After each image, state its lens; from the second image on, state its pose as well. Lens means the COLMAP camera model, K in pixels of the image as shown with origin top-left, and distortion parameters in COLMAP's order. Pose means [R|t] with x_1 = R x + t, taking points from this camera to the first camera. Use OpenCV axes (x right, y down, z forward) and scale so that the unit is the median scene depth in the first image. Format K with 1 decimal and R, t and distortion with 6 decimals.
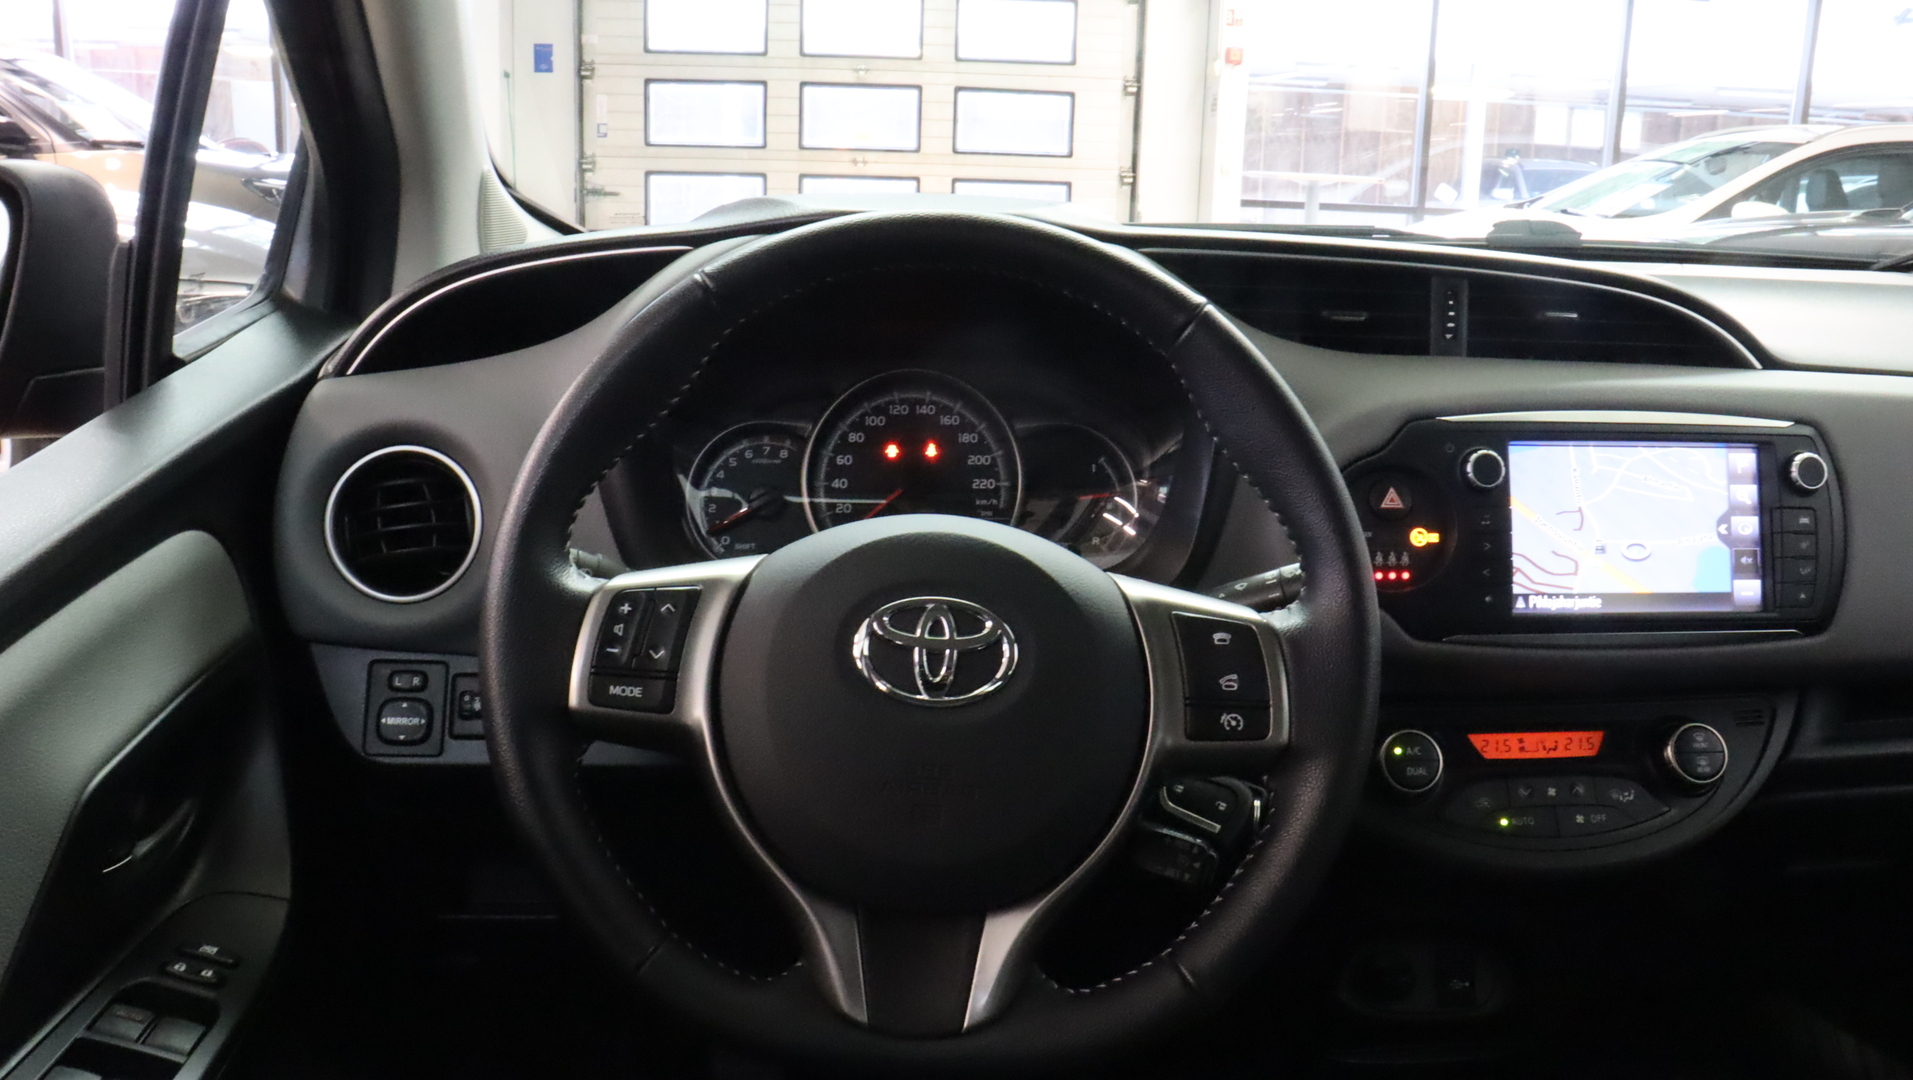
lens RADIAL K [[1533.7, 0, 980.1], [0, 1533.7, 547.1], [0, 0, 1]] dist [-0.163008, 0.106925]
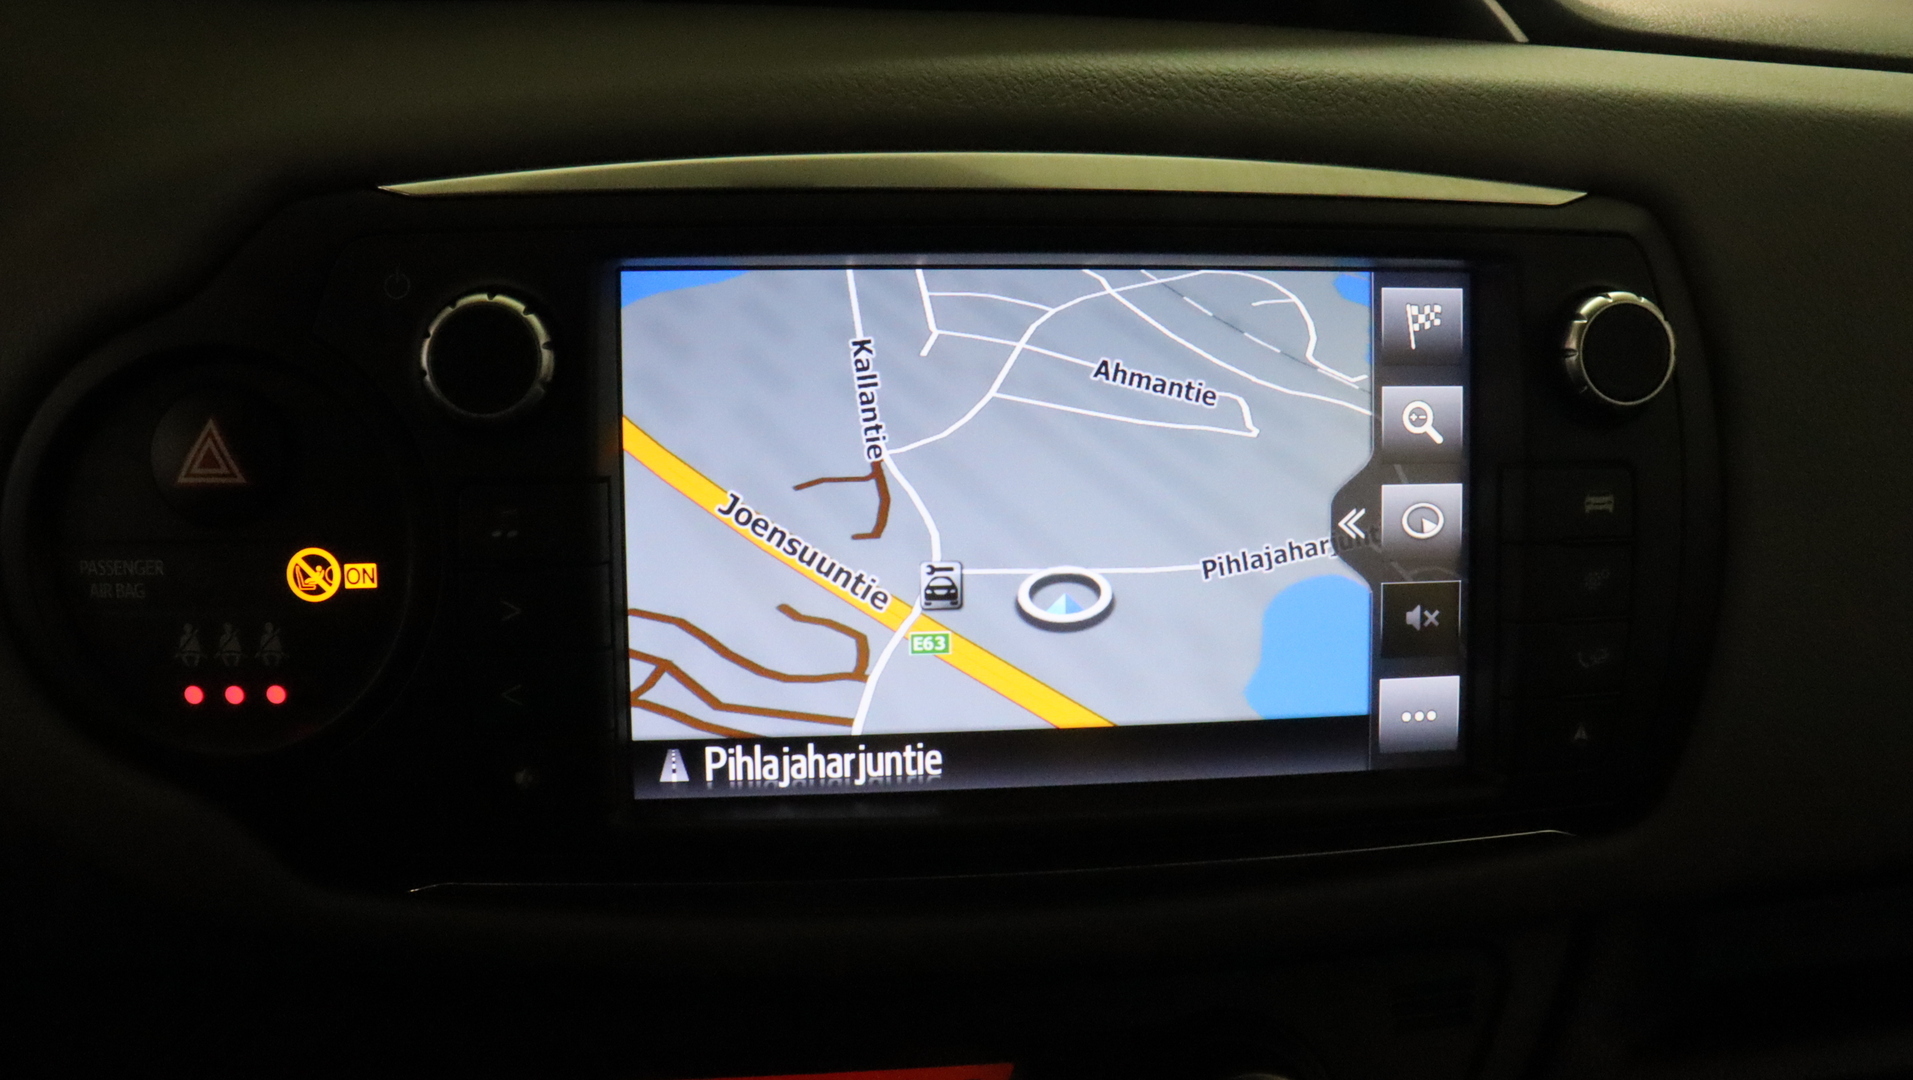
lens RADIAL K [[1533.7, 0, 941.9], [0, 1533.7, 520.8], [0, 0, 1]] dist [-0.163008, 0.106925]
pose [[0.999009, -0.010379, 0.043275, 0.407493], [0.005496, 0.993753, 0.111463, -0.051412], [-0.044161, -0.111115, 0.992826, 0.691272]]
